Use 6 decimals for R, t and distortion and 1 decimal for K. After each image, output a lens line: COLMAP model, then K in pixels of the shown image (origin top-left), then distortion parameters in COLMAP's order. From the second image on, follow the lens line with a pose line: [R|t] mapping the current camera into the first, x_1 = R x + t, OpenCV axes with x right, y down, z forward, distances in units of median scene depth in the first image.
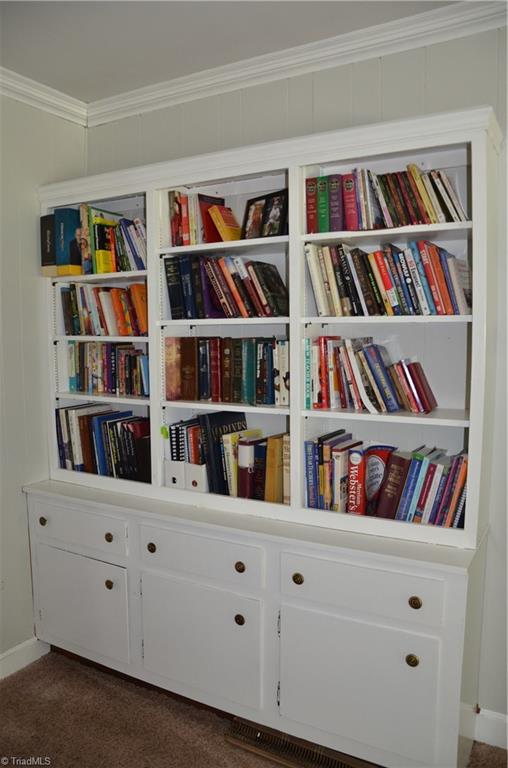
lens RADIAL K [[609.0, 0, 249.1], [0, 609.0, 387.7], [0, 0, 1]] dist [-0.127924, 0.078507]
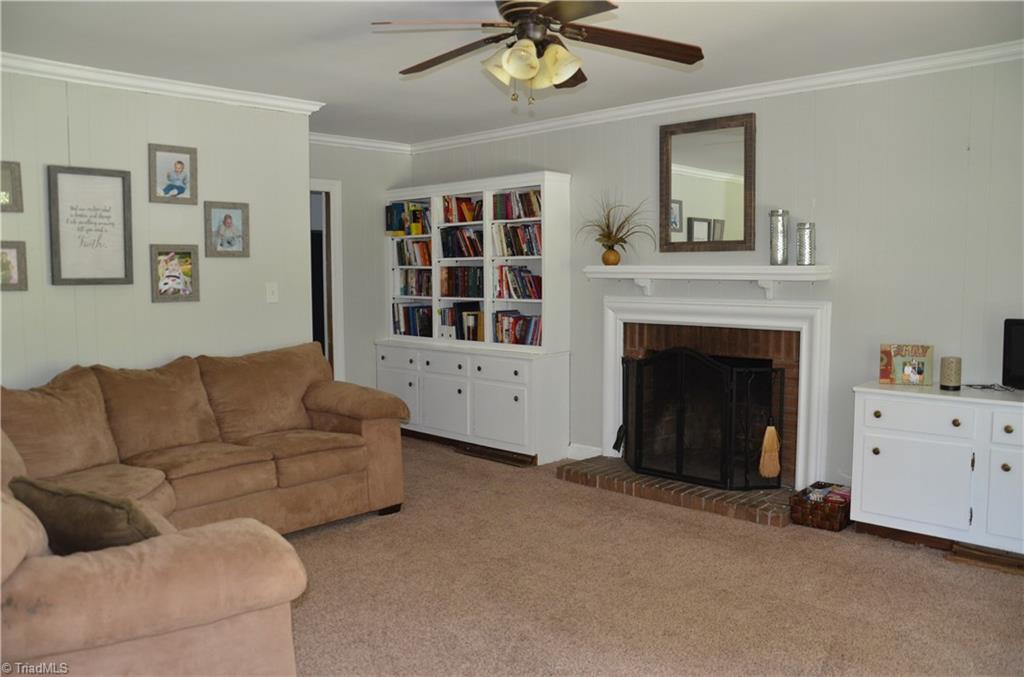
lens RADIAL K [[812.0, 0, 514.9], [0, 812.0, 335.8], [0, 0, 1]] dist [-0.127924, 0.078507]
pose [[0.972446, 0.020294, -0.232244, 0.755347], [-0.022570, 0.999720, -0.007146, 0.167979], [0.232034, 0.012191, 0.972631, -1.629510]]
